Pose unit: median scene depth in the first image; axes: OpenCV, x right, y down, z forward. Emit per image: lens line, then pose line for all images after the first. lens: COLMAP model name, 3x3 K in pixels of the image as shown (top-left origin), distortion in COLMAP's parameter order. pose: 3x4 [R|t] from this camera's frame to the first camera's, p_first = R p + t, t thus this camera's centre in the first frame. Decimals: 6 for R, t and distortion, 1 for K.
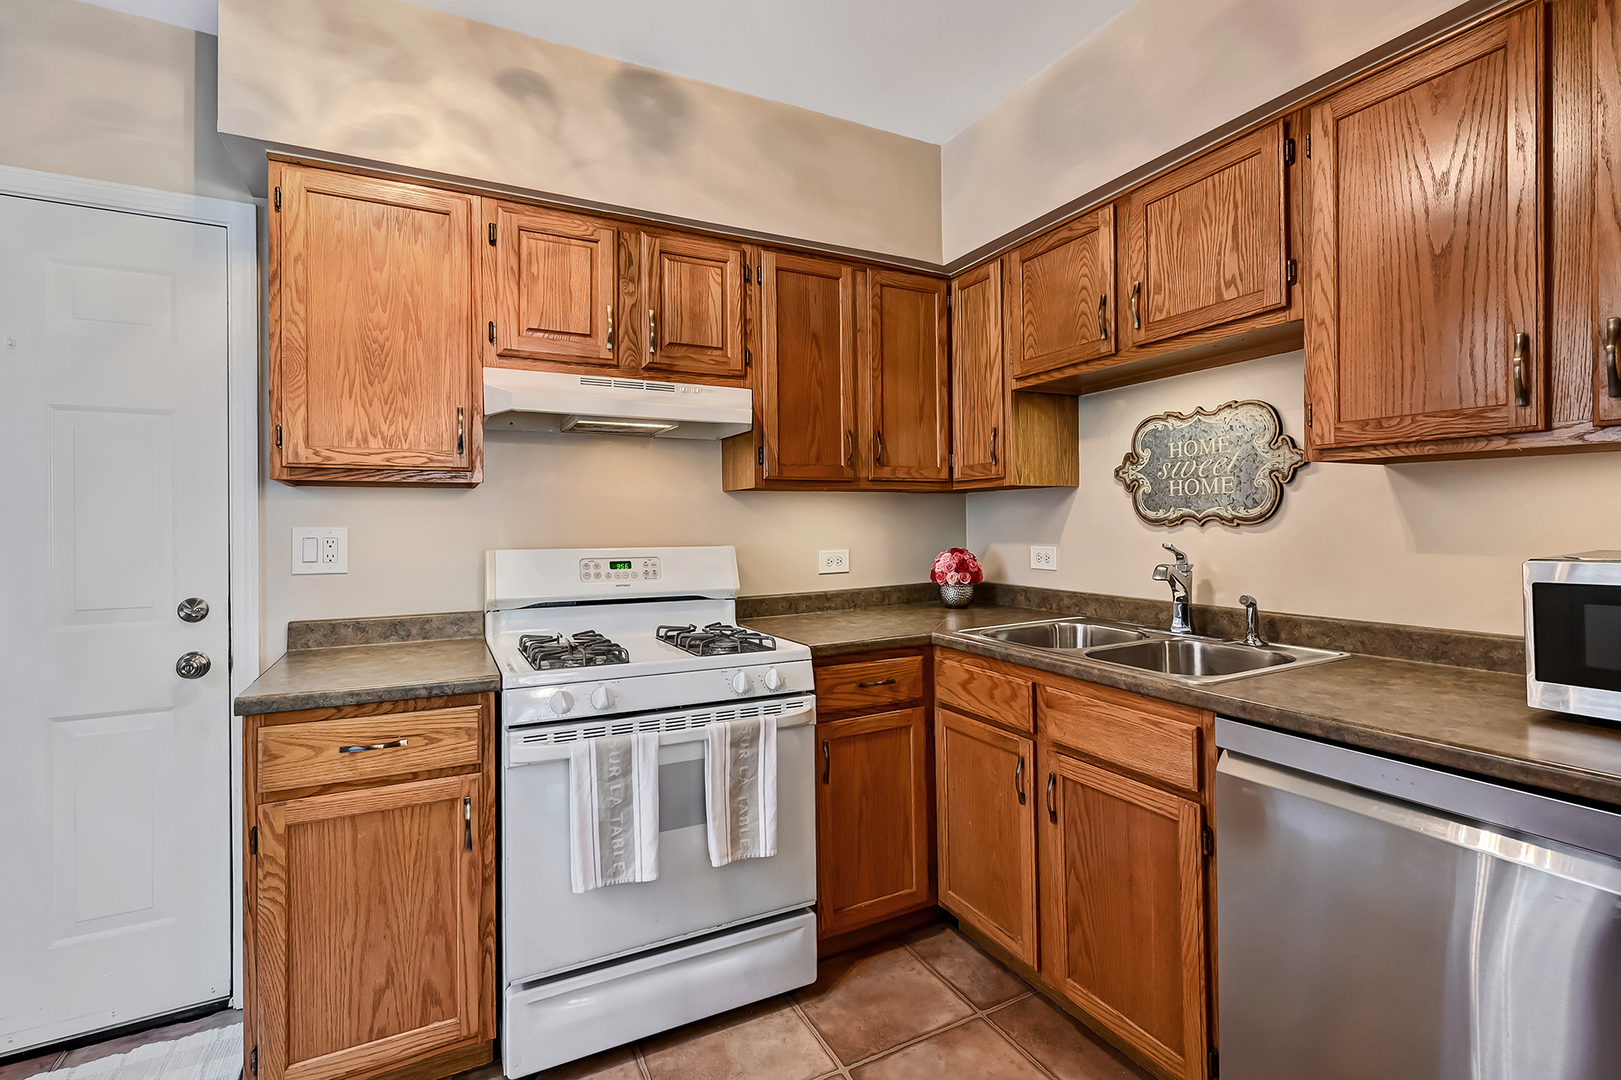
lens RADIAL K [[753.6, 0, 807.0], [0, 753.6, 524.1], [0, 0, 1]] dist [0.001319, 0.000034]
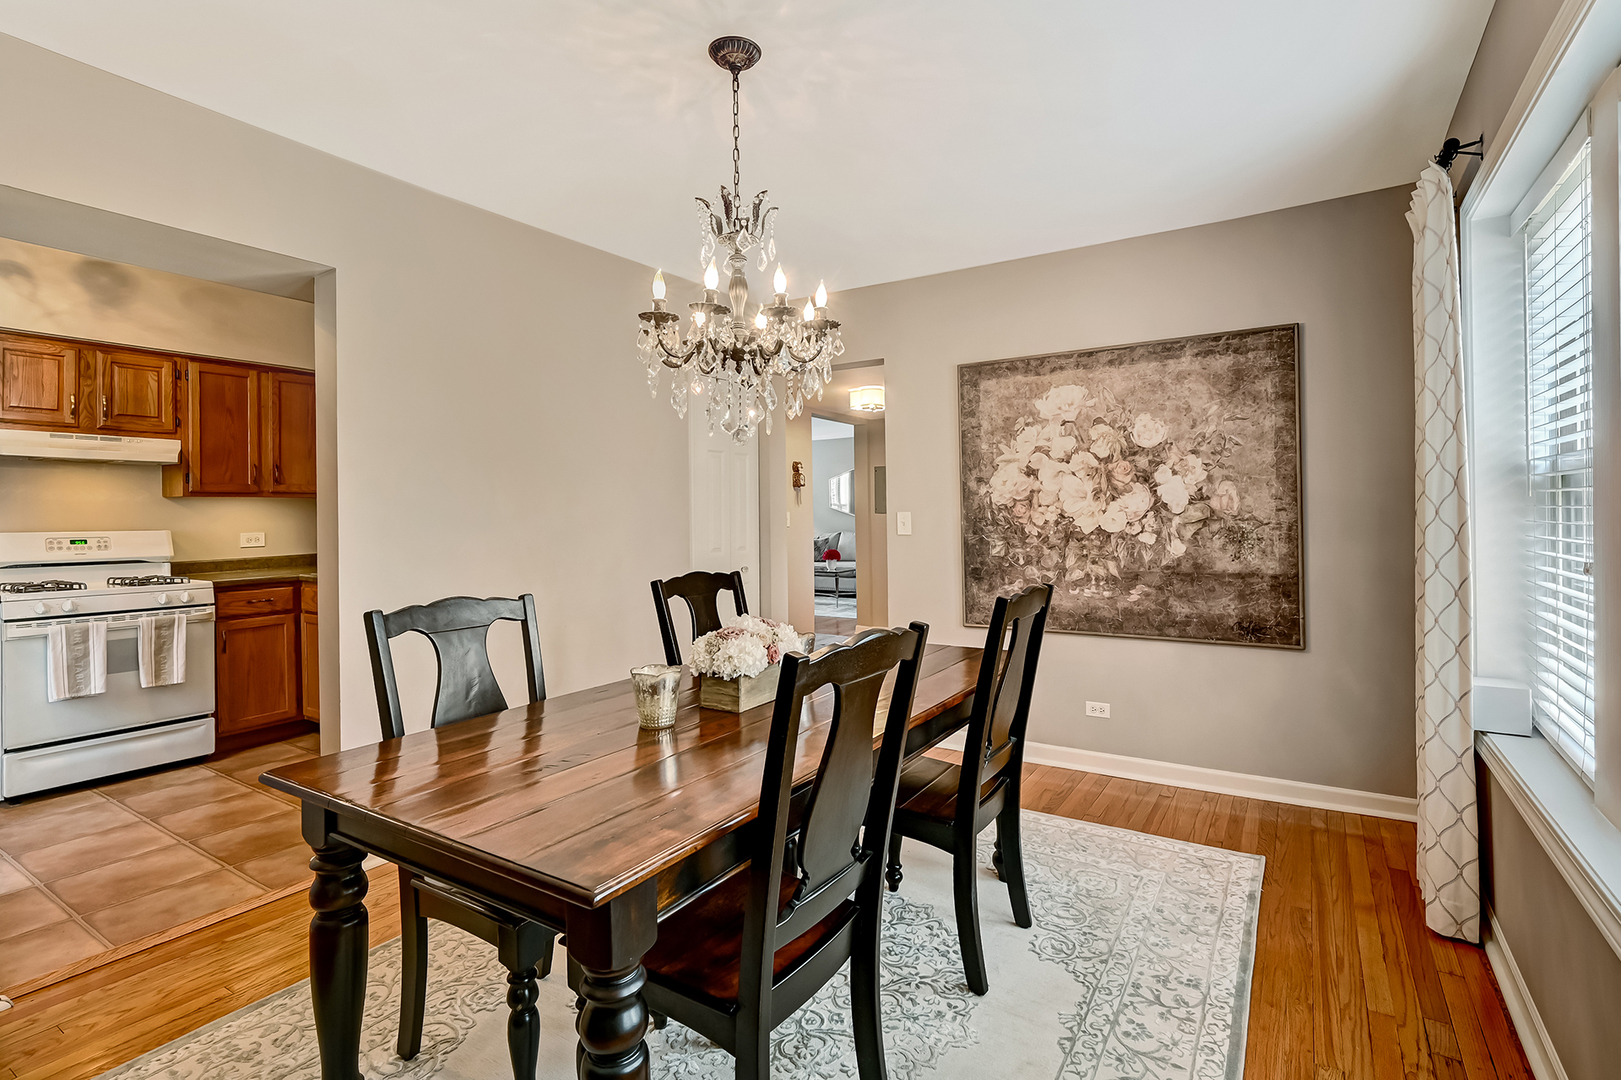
lens RADIAL K [[776.6, 0, 818.9], [0, 776.6, 512.8], [0, 0, 1]] dist [0.000497, 0.000615]
pose [[0.859710, 0.004528, 0.510763, 0.292903], [-0.001841, 0.999982, -0.005765, -0.003034], [-0.510780, 0.004016, 0.859702, -1.367330]]
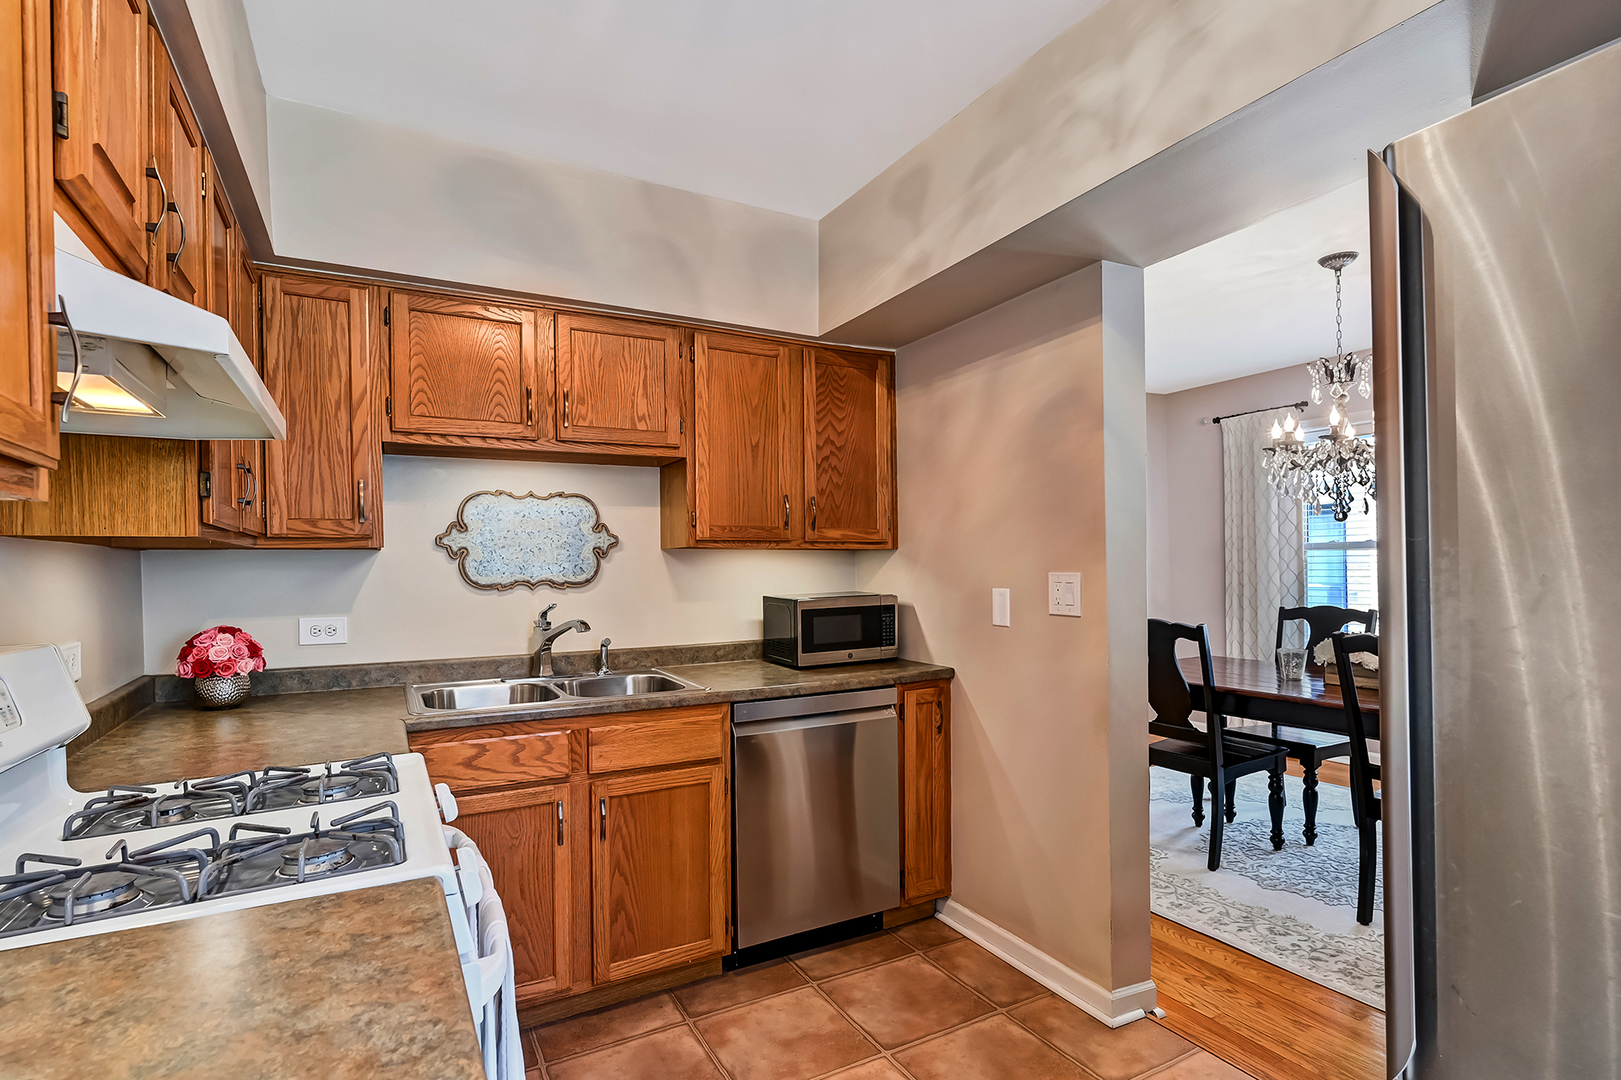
lens RADIAL K [[764.7, 0, 808.2], [0, 764.7, 577.3], [0, 0, 1]] dist [-0.028879, -0.000060]
pose [[-0.035732, 0.009718, 0.999314, -1.157043], [0.019199, 0.999775, -0.009036, 0.003869], [-0.999177, 0.018863, -0.035911, 0.948875]]
